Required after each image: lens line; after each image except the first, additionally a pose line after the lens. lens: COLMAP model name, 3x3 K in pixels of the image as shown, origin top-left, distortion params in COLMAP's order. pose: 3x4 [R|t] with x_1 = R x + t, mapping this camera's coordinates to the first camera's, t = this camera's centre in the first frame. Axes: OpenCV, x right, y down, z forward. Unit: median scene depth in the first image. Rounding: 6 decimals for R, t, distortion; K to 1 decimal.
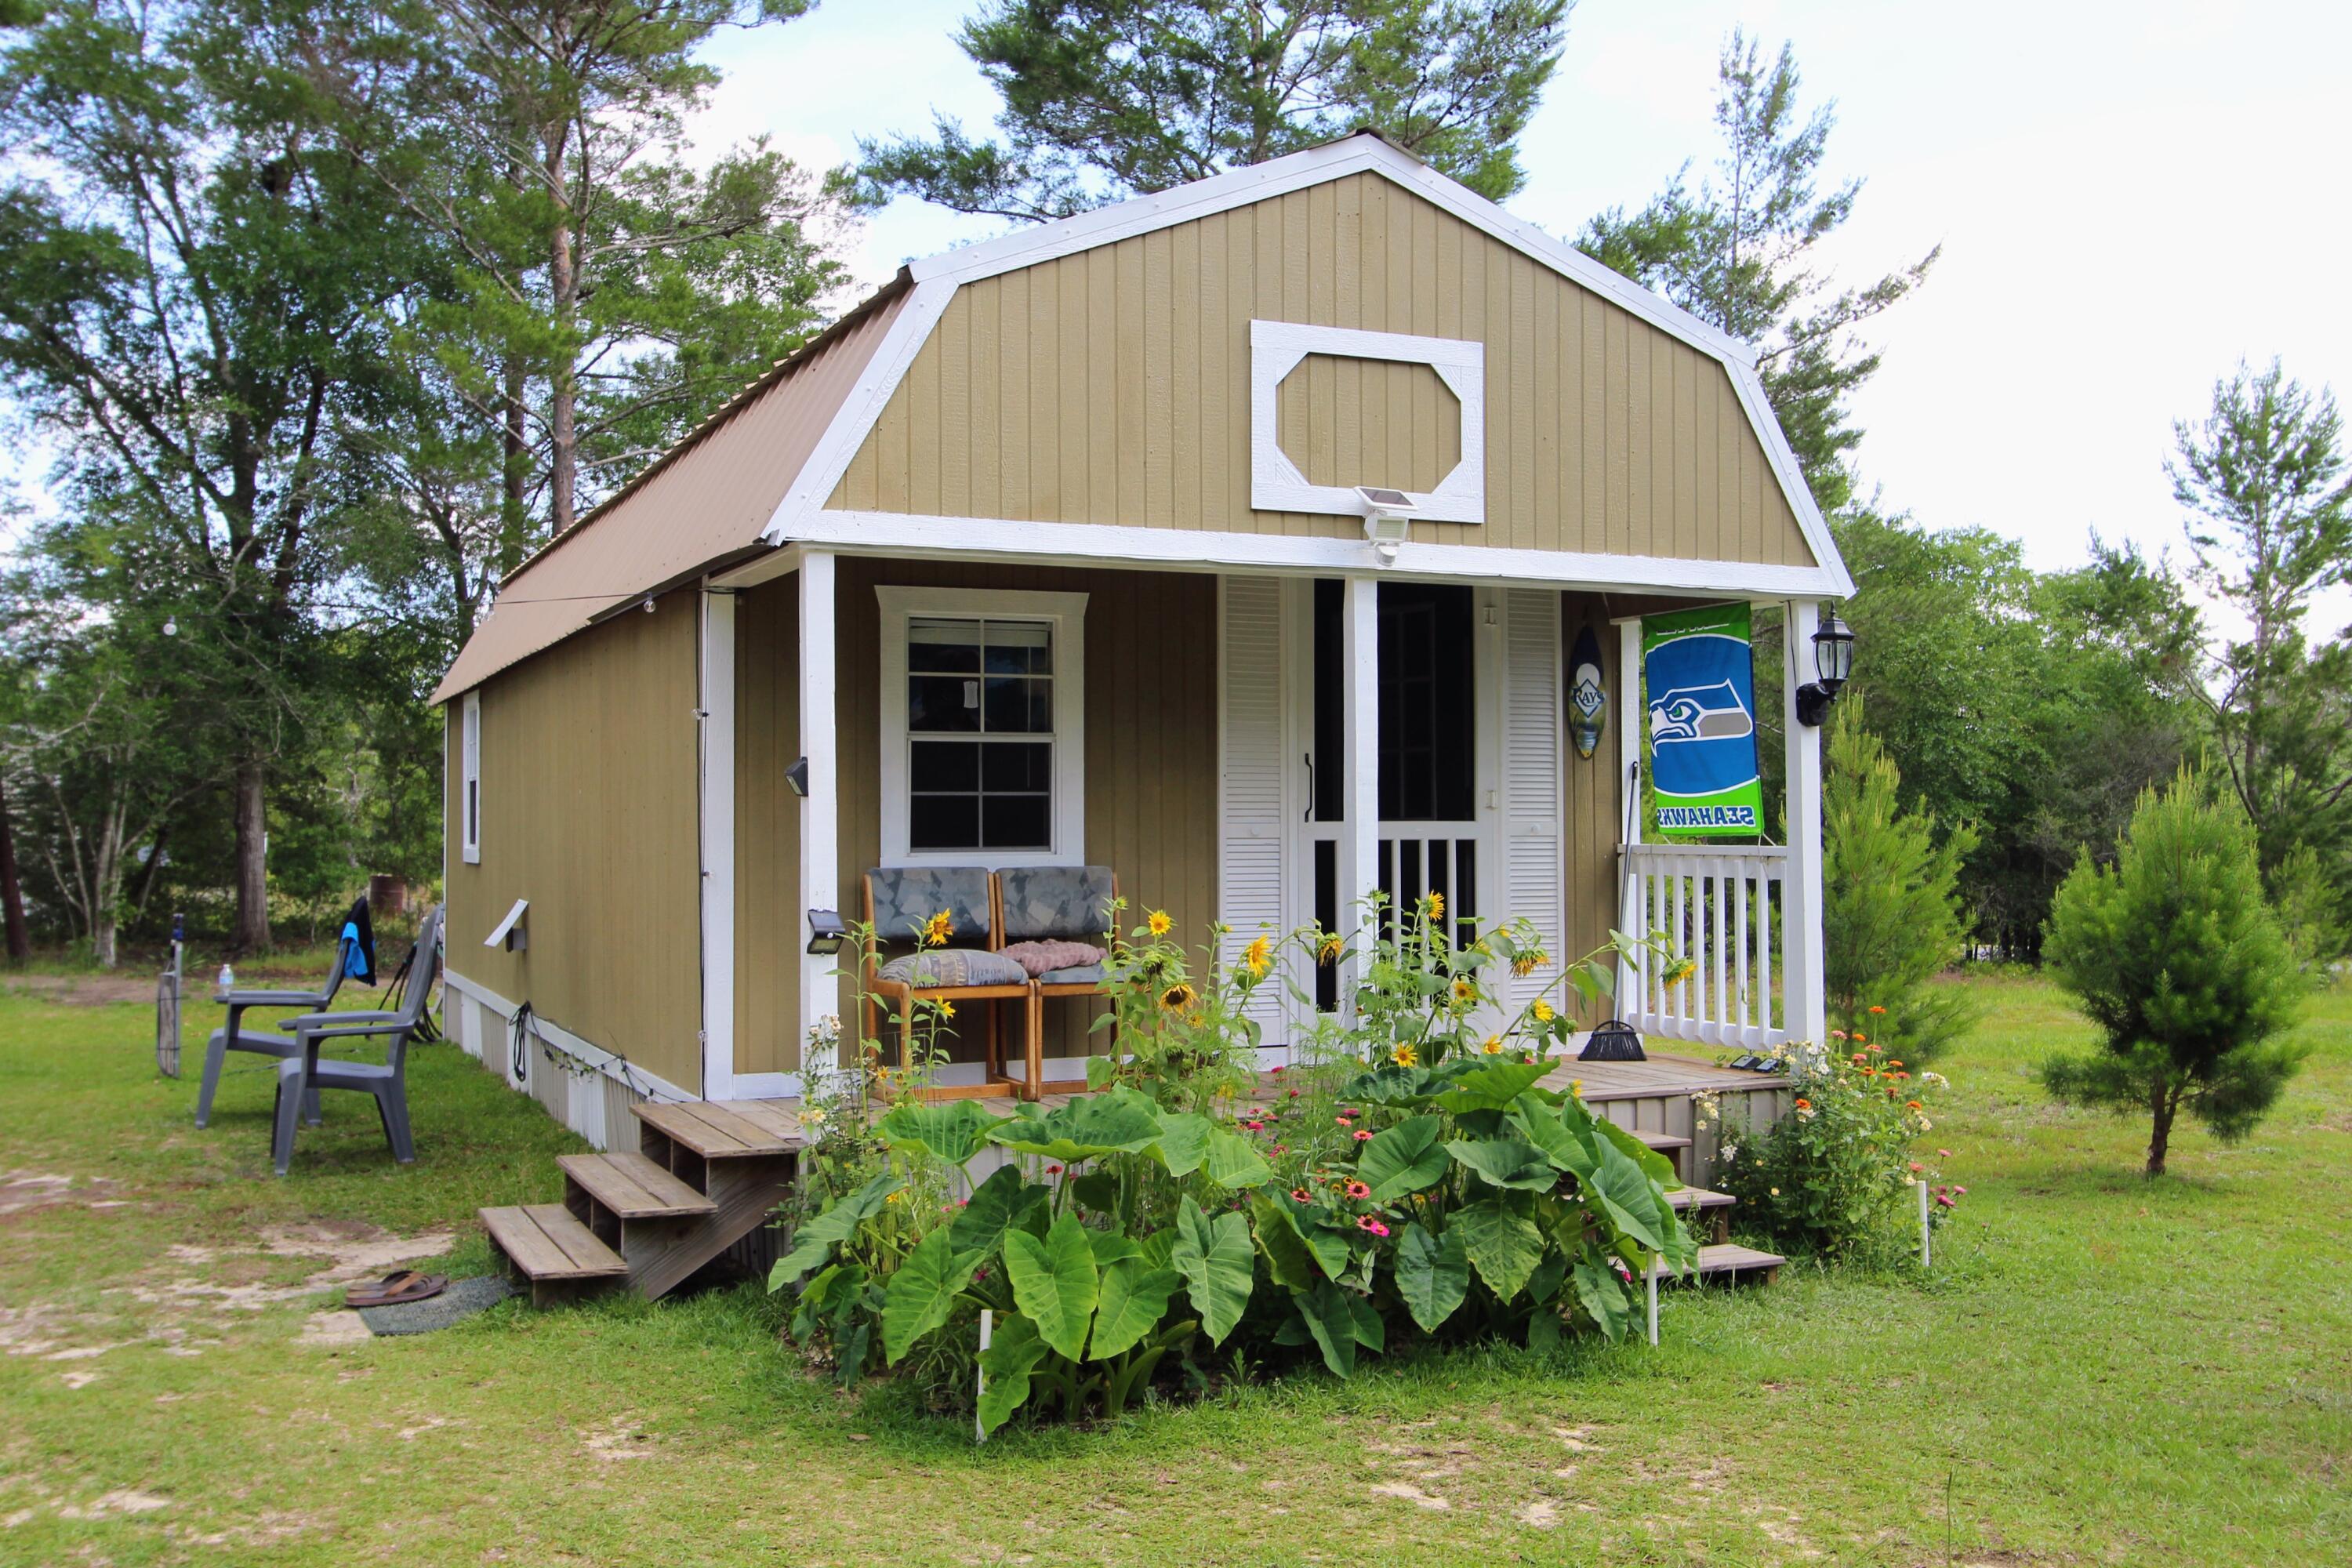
lens RADIAL K [[2191.2, 0, 1176.0], [0, 2191.2, 784.0], [0, 0, 1]] dist [-0.004691, -0.009309]
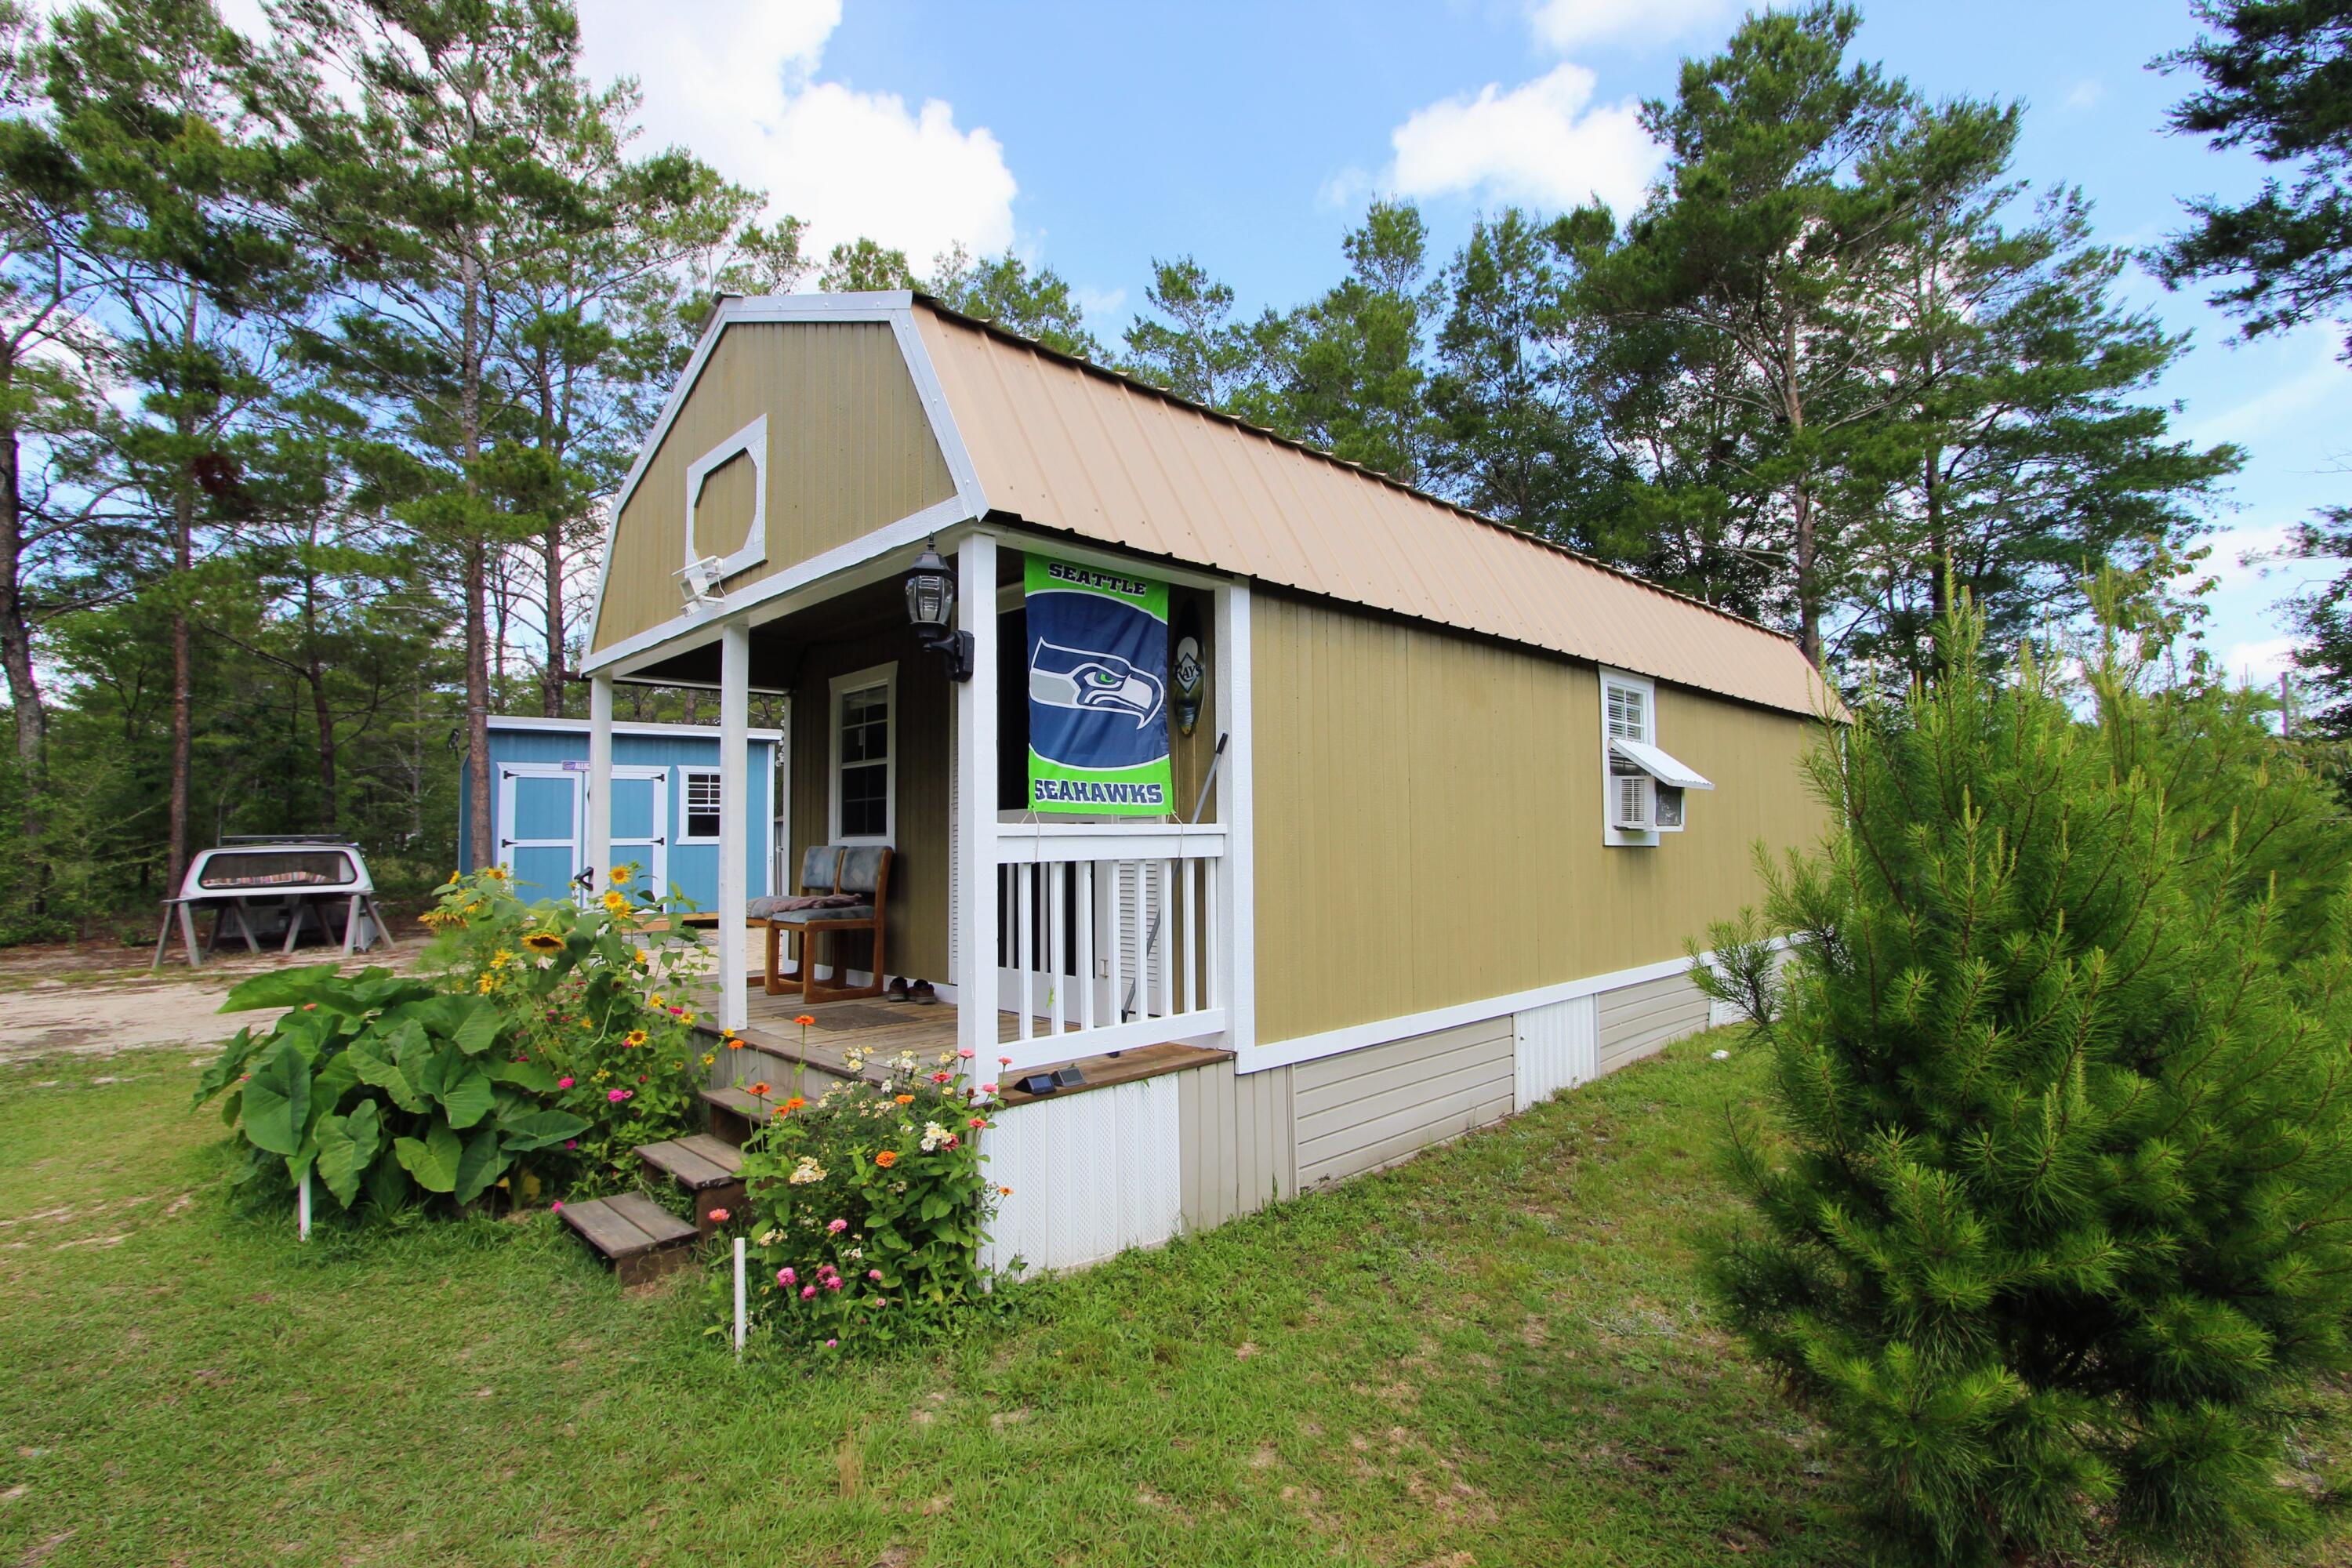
lens RADIAL K [[1095.7, 0, 1178.2], [0, 1095.7, 773.9], [0, 0, 1]] dist [-0.018526, 0.005194]
pose [[0.333318, -0.062790, -0.940721, 0.722196], [0.028827, 0.997992, -0.056399, 0.036098], [0.942374, -0.008320, 0.334459, 0.952453]]
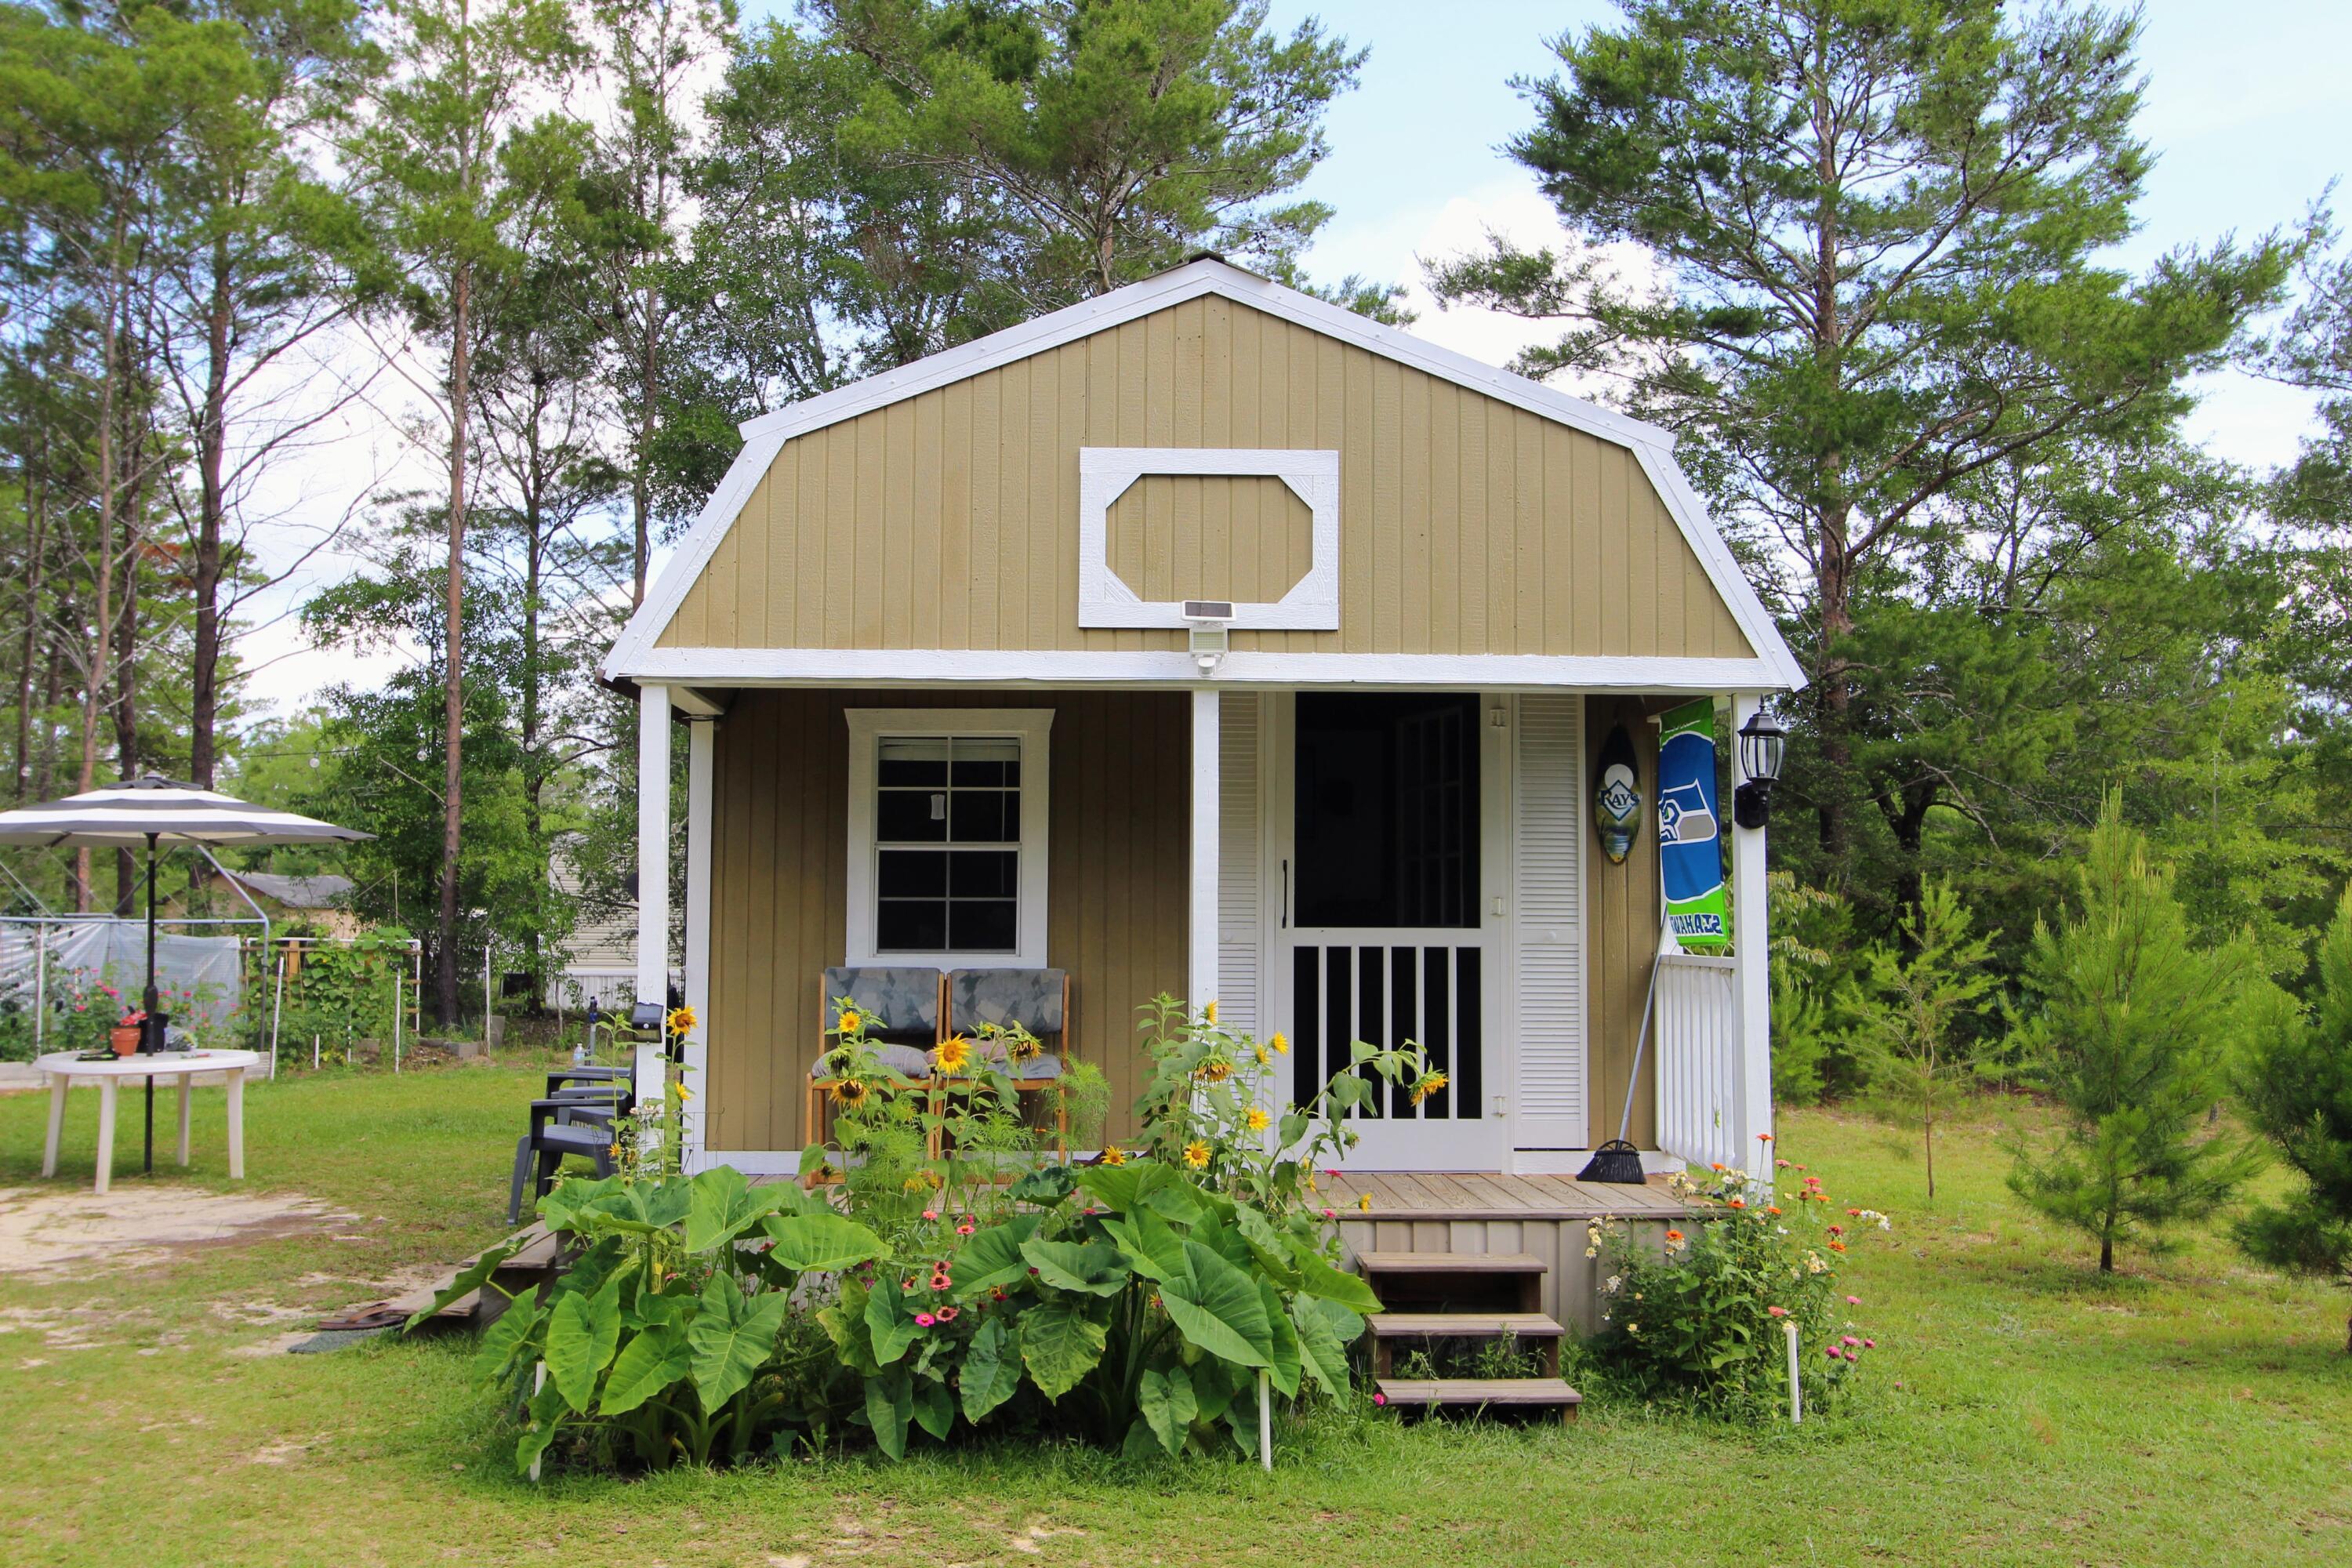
lens RADIAL K [[2199.3, 0, 1176.0], [0, 2199.3, 784.0], [0, 0, 1]] dist [0.010426, -0.000773]
pose [[0.928414, -0.017361, -0.371141, 0.416026], [0.000035, 0.998912, -0.046640, -0.001720], [0.371547, 0.043288, 0.927405, 0.042353]]
